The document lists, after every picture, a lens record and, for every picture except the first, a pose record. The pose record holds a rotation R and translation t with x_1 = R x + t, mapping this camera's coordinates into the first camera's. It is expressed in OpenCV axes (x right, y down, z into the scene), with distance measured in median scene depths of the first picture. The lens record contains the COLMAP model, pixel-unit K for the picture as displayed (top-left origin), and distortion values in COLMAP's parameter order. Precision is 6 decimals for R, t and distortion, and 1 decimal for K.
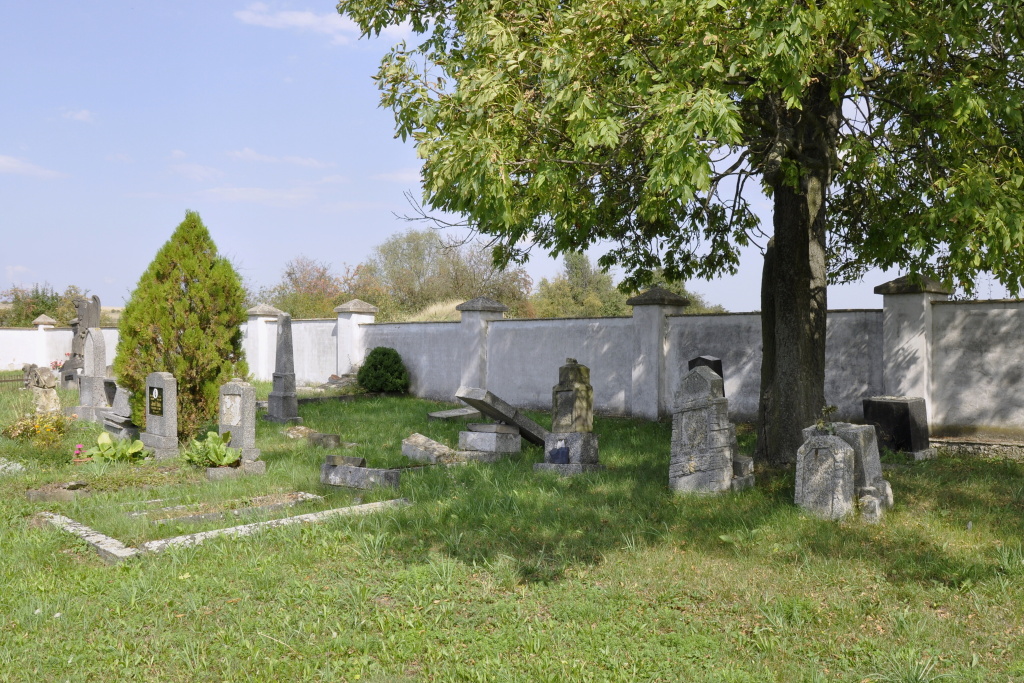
lens RADIAL K [[1054.6, 0, 512.0], [0, 1054.6, 346.2], [0, 0, 1]] dist [0.002729, 0.000000]
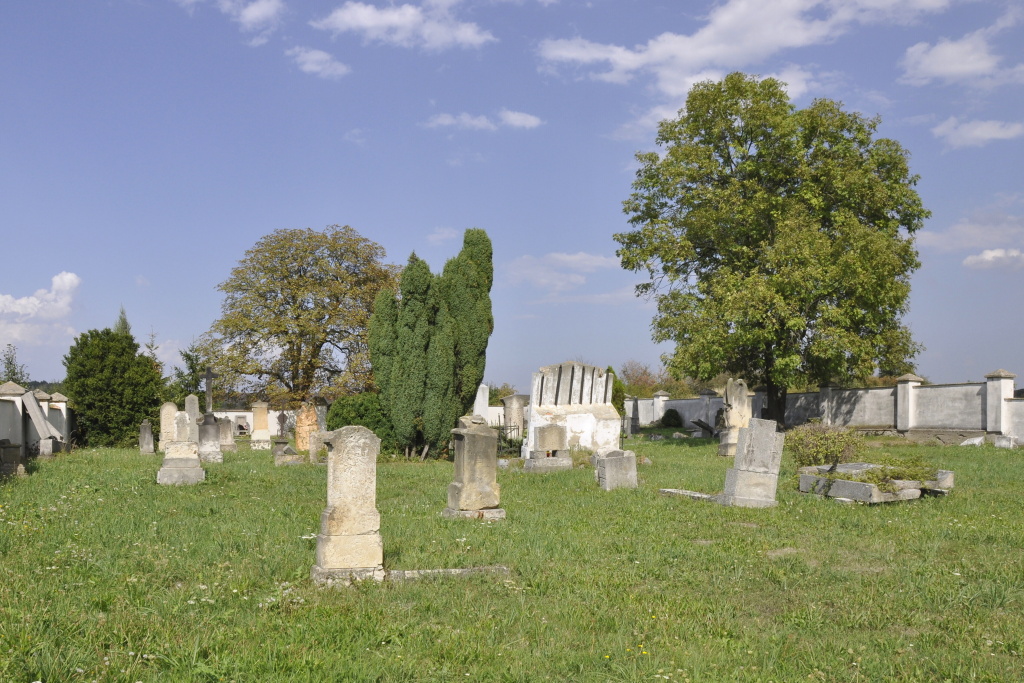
lens RADIAL K [[806.2, 0, 512.8], [0, 806.2, 345.4], [0, 0, 1]] dist [-0.008162, -0.000448]
pose [[0.943646, -0.038864, -0.328667, 0.165262], [0.008347, 0.995560, -0.093755, 0.027716], [0.330851, 0.085728, 0.939781, -0.996875]]
